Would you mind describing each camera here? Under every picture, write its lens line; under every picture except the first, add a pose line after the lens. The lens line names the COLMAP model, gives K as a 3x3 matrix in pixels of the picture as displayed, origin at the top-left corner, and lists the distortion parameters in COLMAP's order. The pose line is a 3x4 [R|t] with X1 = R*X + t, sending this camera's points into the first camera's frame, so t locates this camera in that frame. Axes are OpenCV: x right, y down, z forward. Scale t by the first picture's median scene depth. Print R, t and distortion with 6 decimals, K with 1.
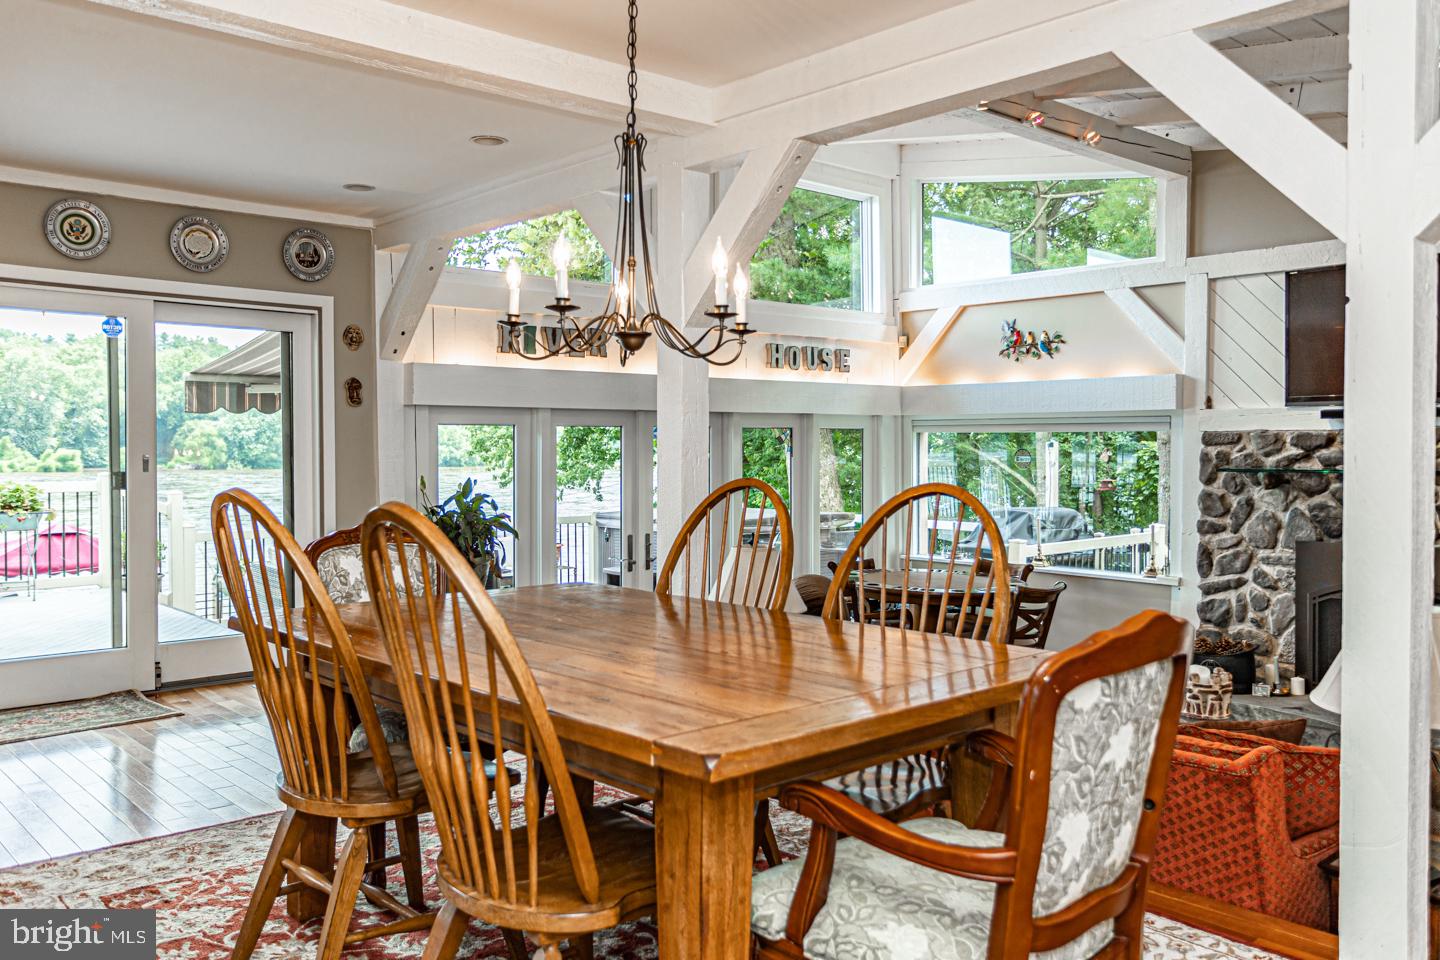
lens RADIAL K [[1163.3, 0, 767.0], [0, 1163.3, 476.6], [0, 0, 1]] dist [0.012248, 0.000641]
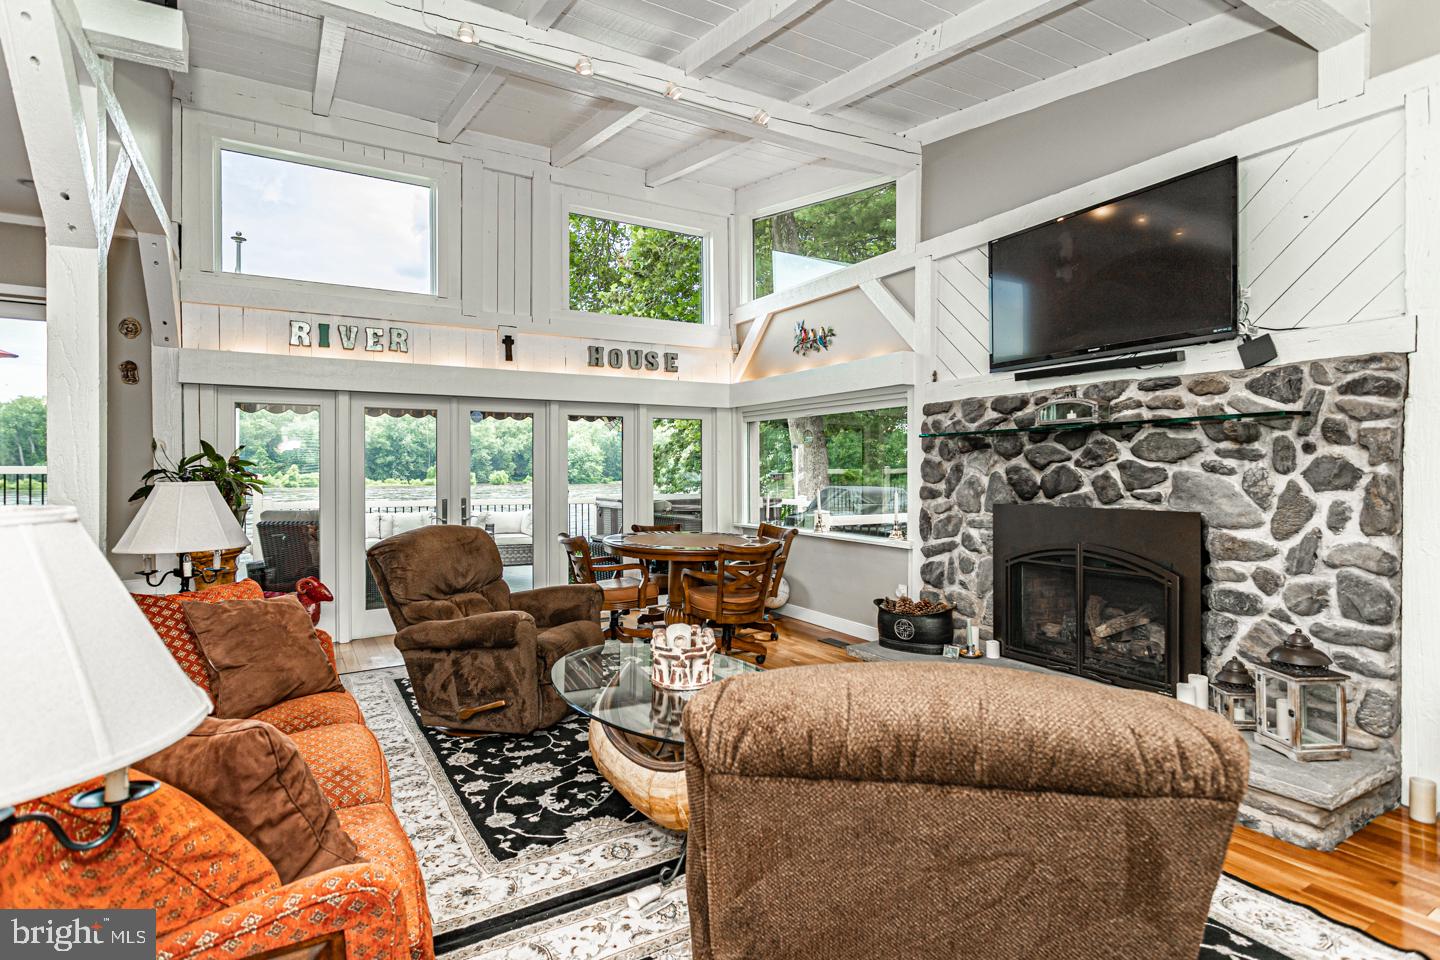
lens RADIAL K [[722.2, 0, 731.1], [0, 722.2, 478.9], [0, 0, 1]] dist [0.005540, 0.003096]
pose [[0.974741, -0.002289, -0.223325, 0.439900], [-0.001345, 0.999869, -0.016118, 0.051899], [0.223332, 0.016012, 0.974611, 0.403802]]
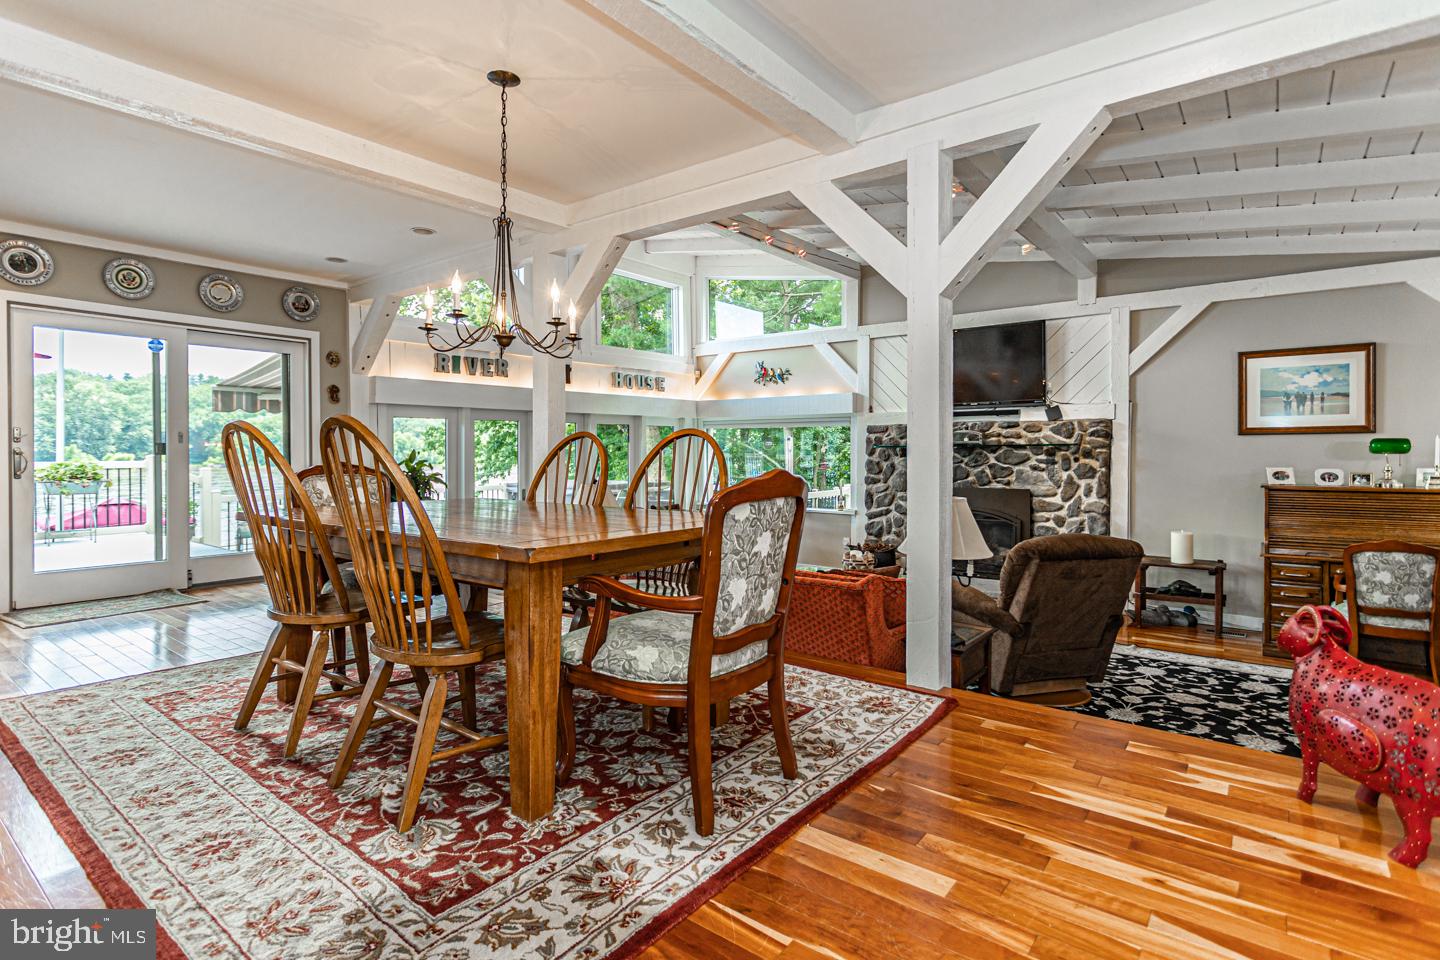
lens RADIAL K [[722.2, 0, 754.2], [0, 722.2, 459.5], [0, 0, 1]] dist [0.005540, 0.003096]
pose [[0.984670, -0.006110, 0.174323, 0.025338], [0.008653, 0.999867, -0.013833, 0.032196], [-0.174215, 0.015130, 0.984591, -0.037536]]
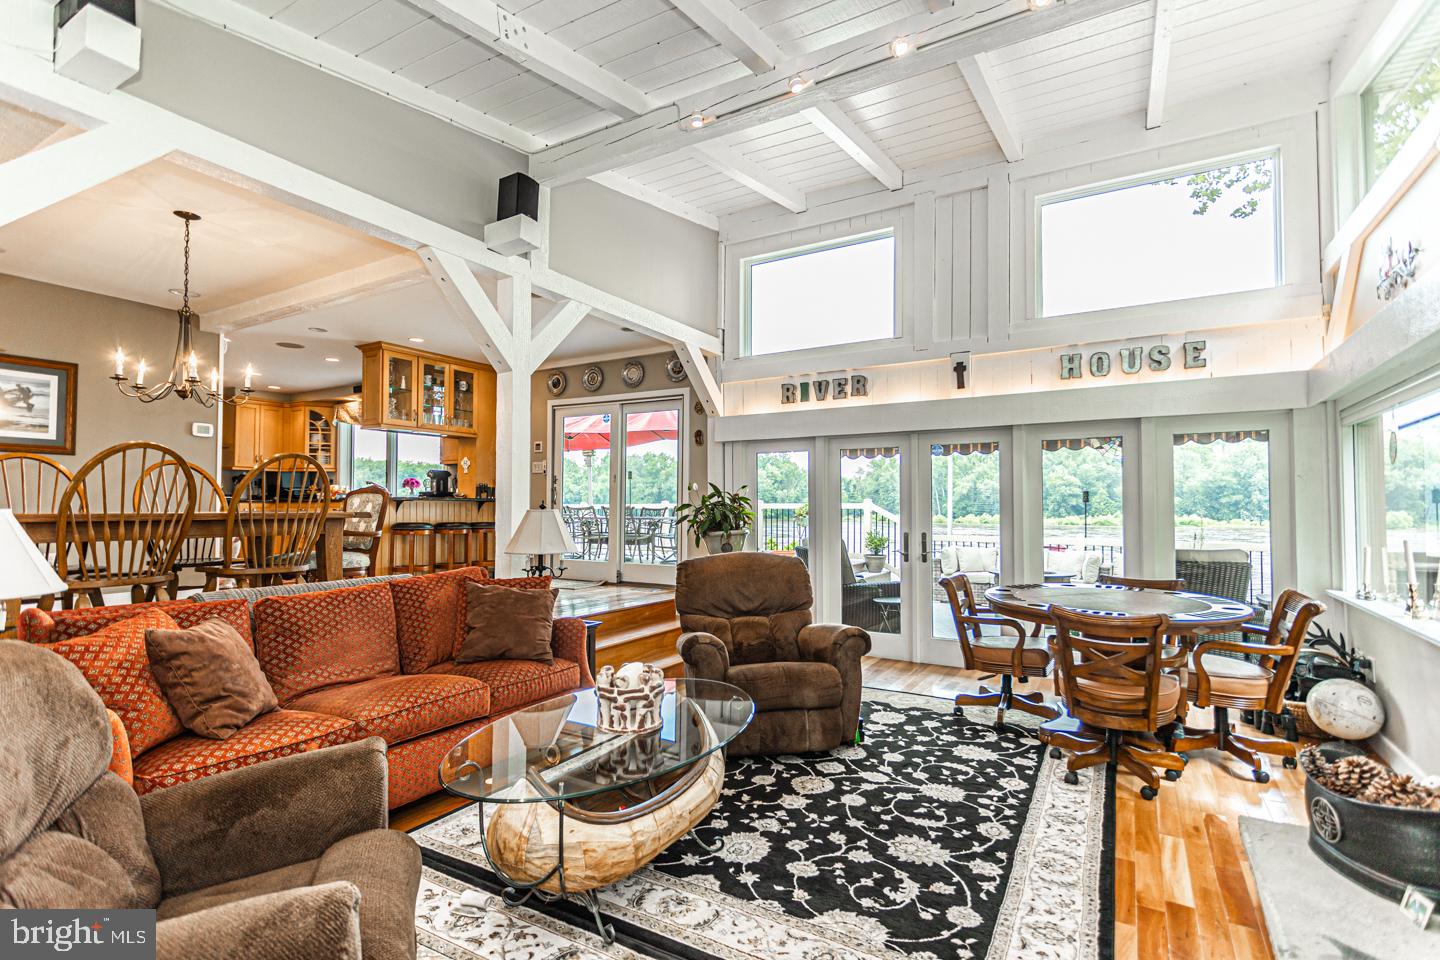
lens RADIAL K [[722.2, 0, 722.0], [0, 722.2, 486.2], [0, 0, 1]] dist [0.005540, 0.003096]
pose [[0.258179, -0.035203, -0.965456, 0.736566], [-0.028241, 0.998634, -0.043965, 0.049844], [0.965684, 0.038617, 0.256832, 0.765966]]
